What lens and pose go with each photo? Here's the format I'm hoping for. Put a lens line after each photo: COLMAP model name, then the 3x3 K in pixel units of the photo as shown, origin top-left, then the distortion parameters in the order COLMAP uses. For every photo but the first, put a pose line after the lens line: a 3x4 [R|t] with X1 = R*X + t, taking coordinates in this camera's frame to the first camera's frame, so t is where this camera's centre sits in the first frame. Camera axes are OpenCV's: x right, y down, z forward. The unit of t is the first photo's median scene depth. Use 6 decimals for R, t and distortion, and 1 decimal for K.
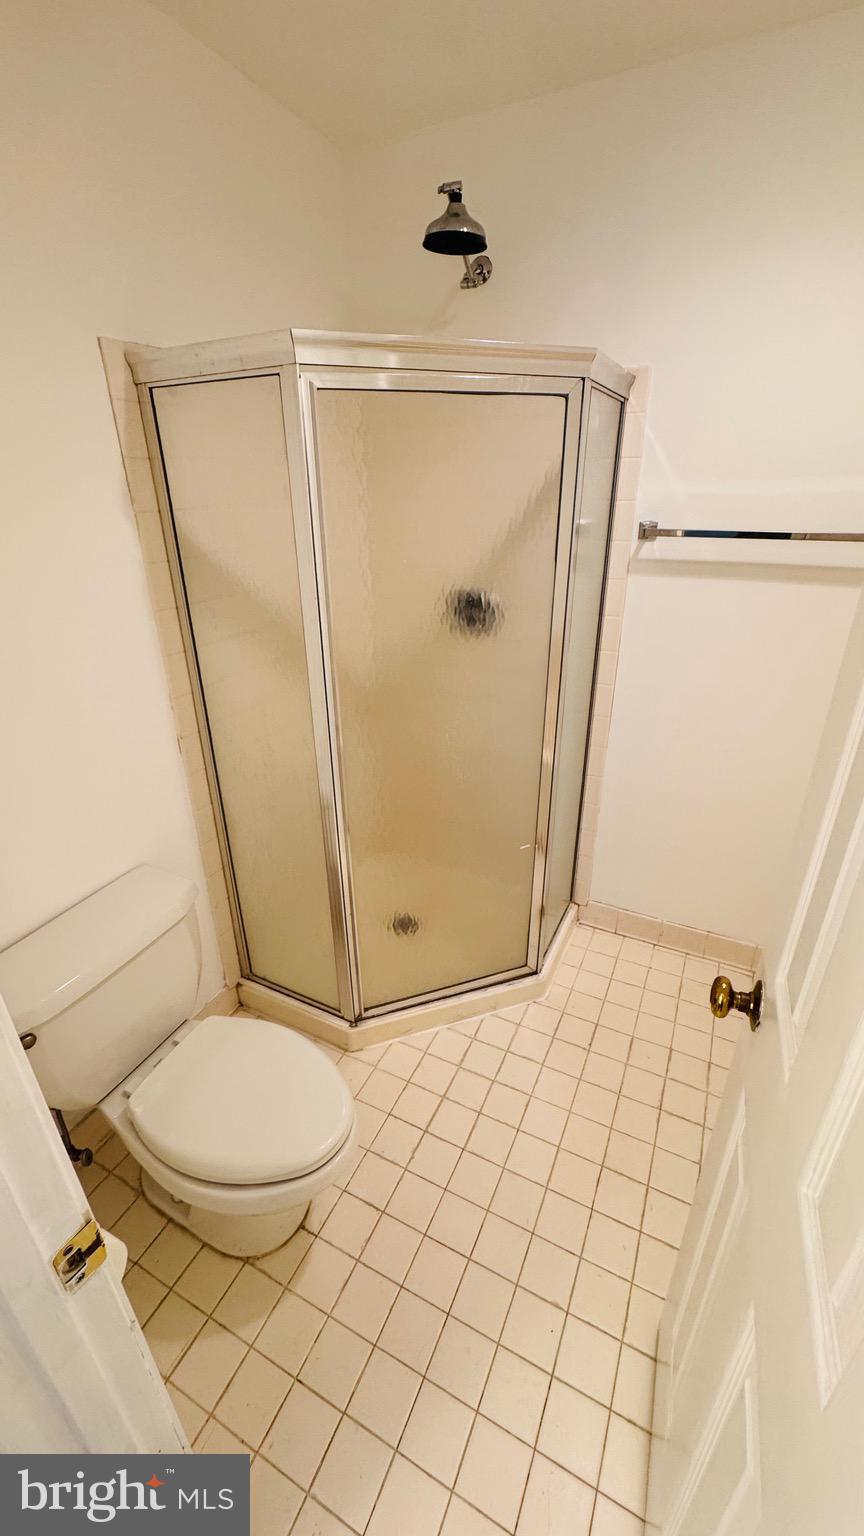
lens RADIAL K [[611.2, 0, 436.7], [0, 611.2, 765.3], [0, 0, 1]] dist [-0.001248, -0.000080]
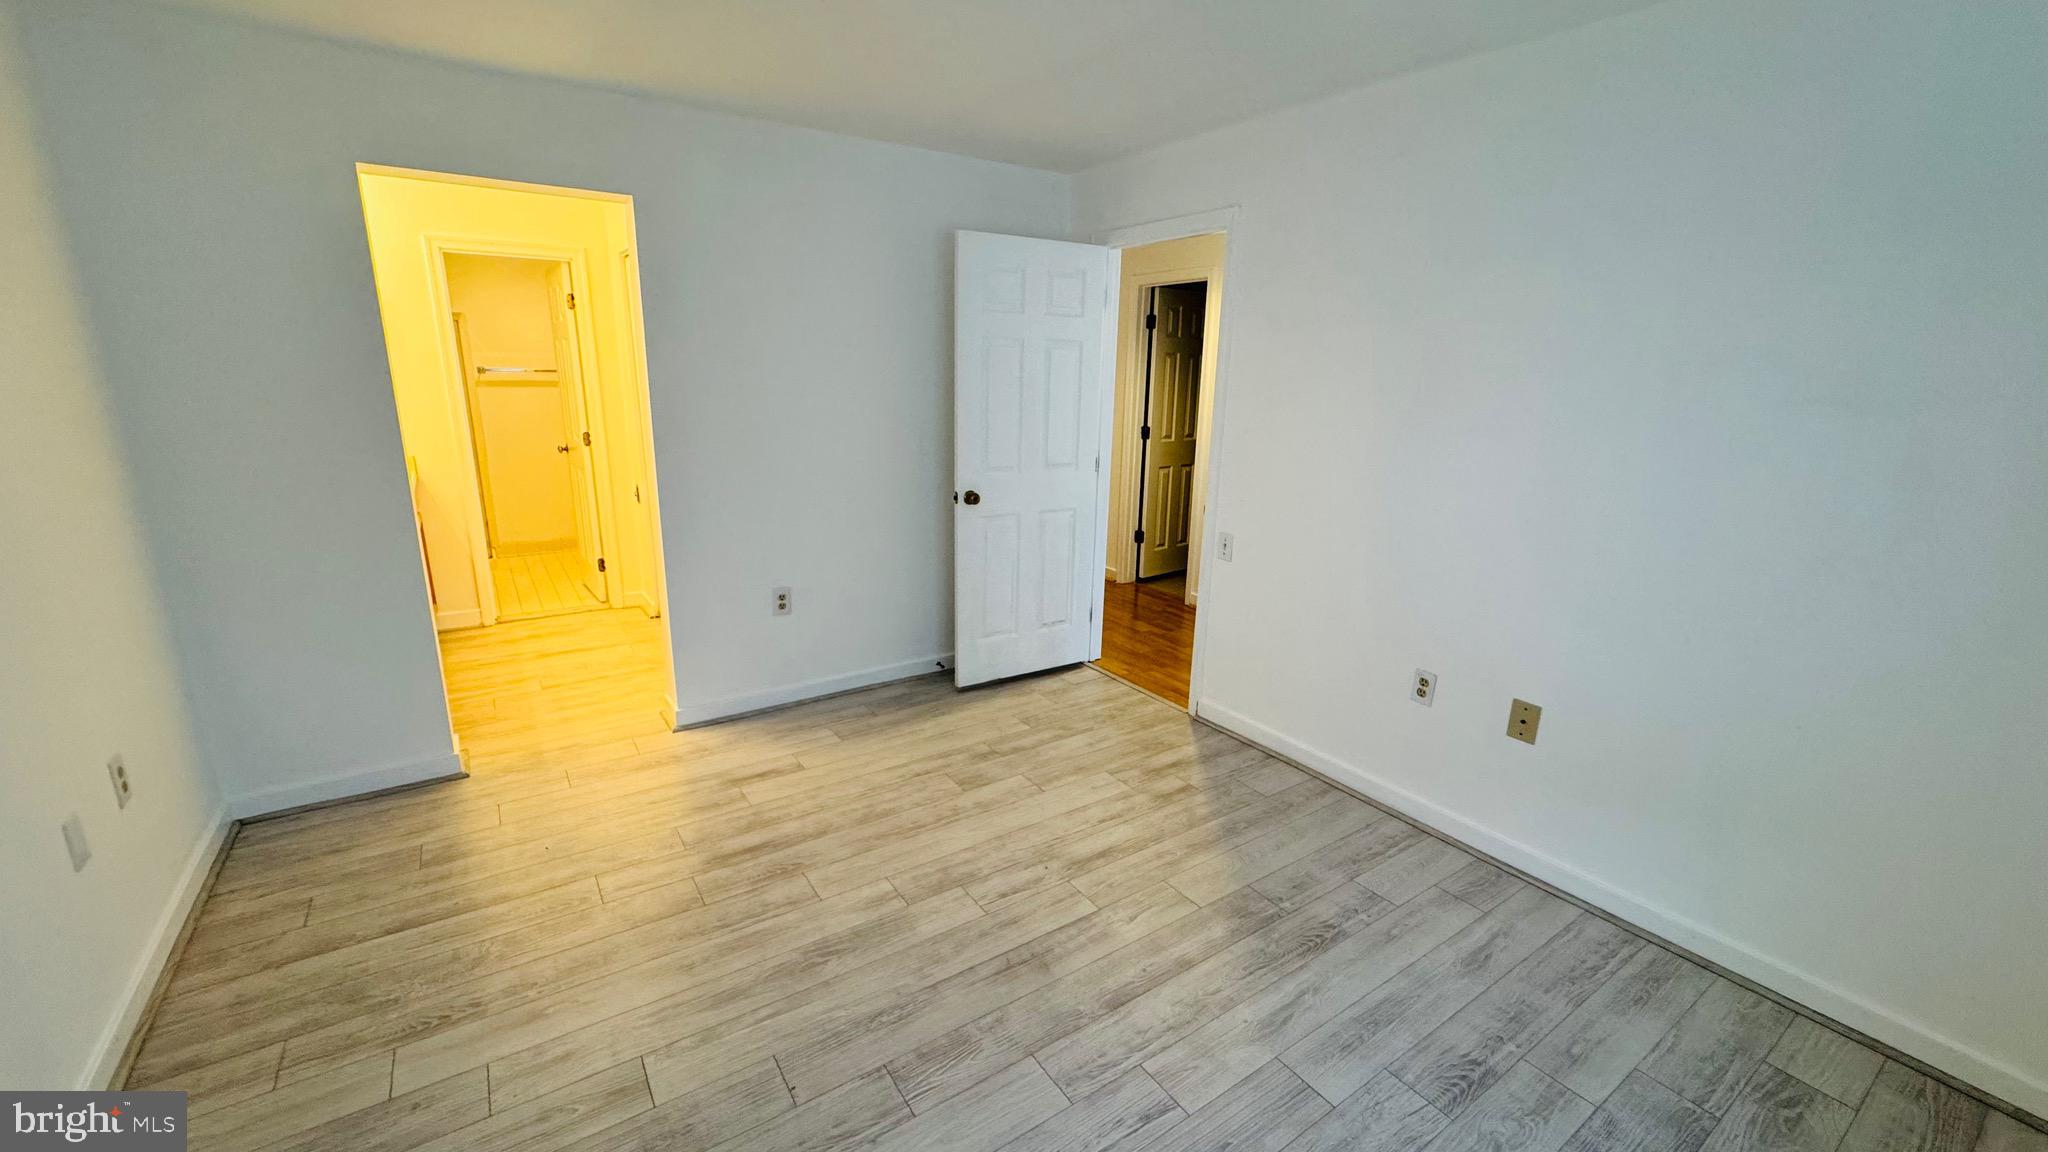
lens RADIAL K [[814.9, 0, 1026.5], [0, 814.9, 577.1], [0, 0, 1]] dist [-0.001248, -0.000080]
pose [[0.500943, -0.202872, 0.841368, -1.469046], [0.331319, 0.943038, 0.030123, 1.026493], [-0.799553, 0.263671, 0.539623, -2.295023]]
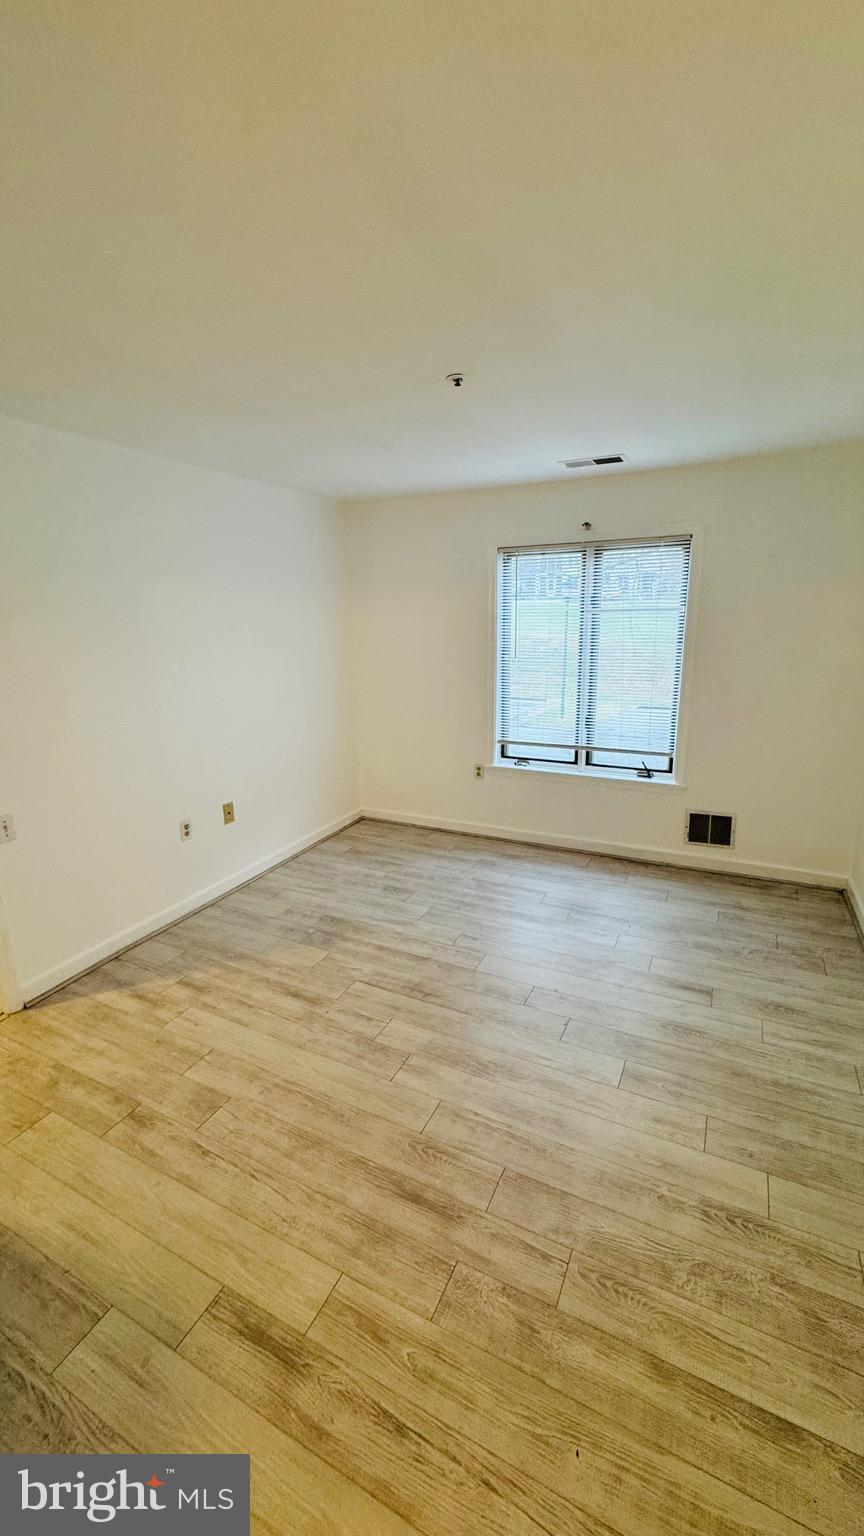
lens RADIAL K [[611.2, 0, 432.3], [0, 611.2, 769.9], [0, 0, 1]] dist [-0.001248, -0.000080]
pose [[-0.999506, 0.023871, 0.020449, -0.682520], [0.031408, 0.784182, 0.619735, 0.259441], [-0.001242, 0.620071, -0.784545, -0.713202]]
